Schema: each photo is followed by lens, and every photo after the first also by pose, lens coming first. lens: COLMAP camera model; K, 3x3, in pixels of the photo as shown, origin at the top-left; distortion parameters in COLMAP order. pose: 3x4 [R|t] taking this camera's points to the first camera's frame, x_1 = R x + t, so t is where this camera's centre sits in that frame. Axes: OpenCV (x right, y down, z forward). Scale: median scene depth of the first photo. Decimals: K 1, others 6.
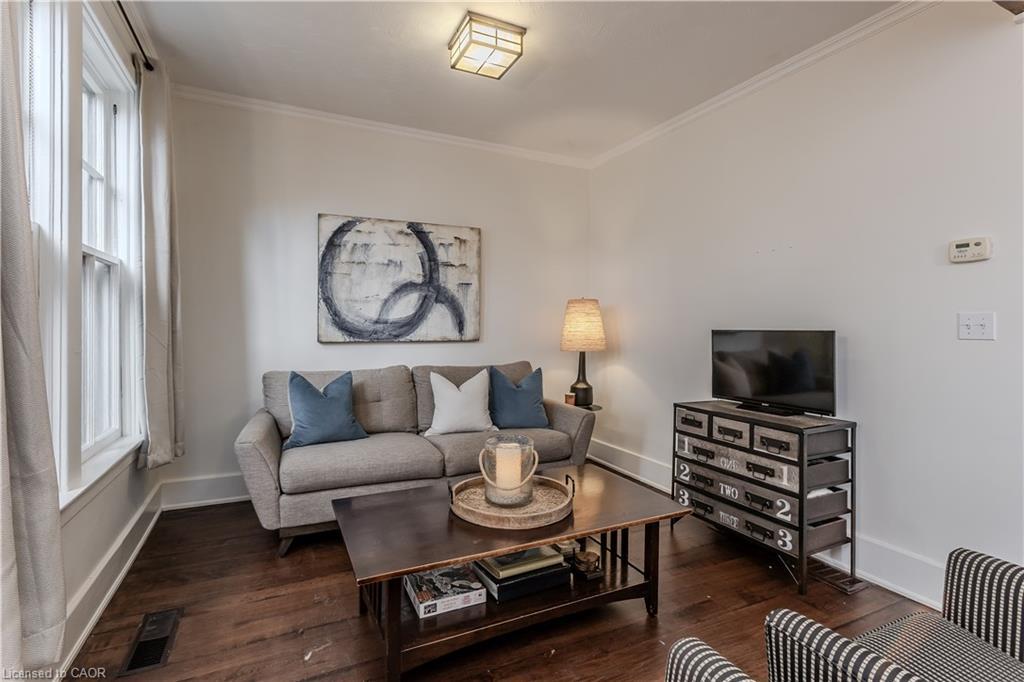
lens RADIAL K [[490.9, 0, 511.4], [0, 490.9, 340.2], [0, 0, 1]] dist [0.000868, 0.000051]
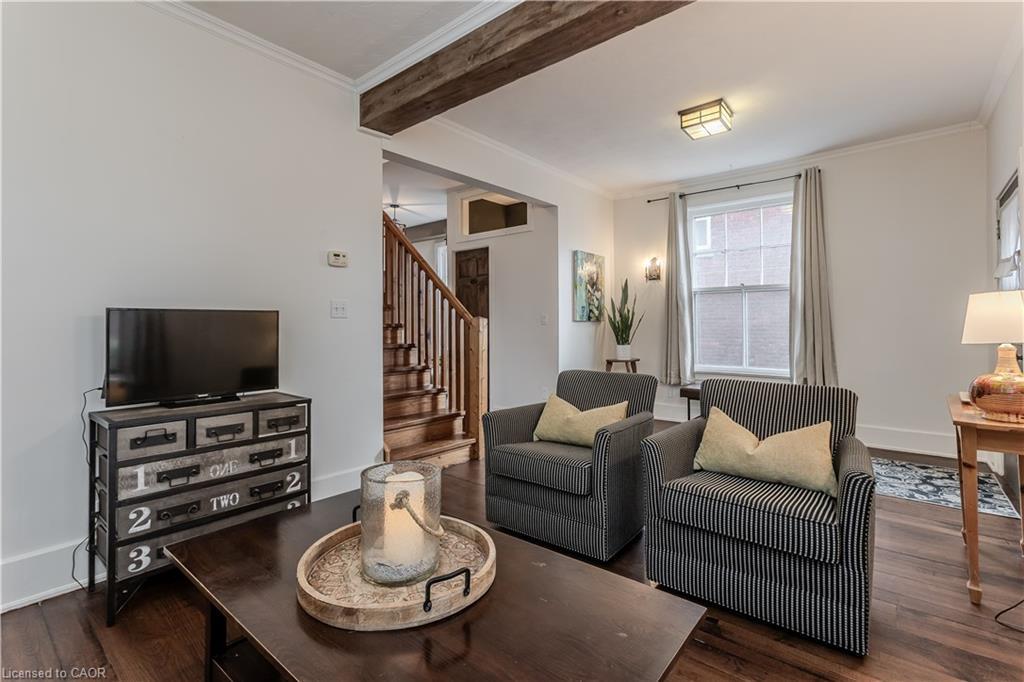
lens RADIAL K [[465.6, 0, 511.2], [0, 465.6, 330.2], [0, 0, 1]] dist [-0.000664, -0.000047]
pose [[-0.422072, -0.018456, 0.906374, -0.480064], [0.021853, 0.999295, 0.030524, 0.003739], [-0.906299, 0.032690, -0.421371, 0.898013]]
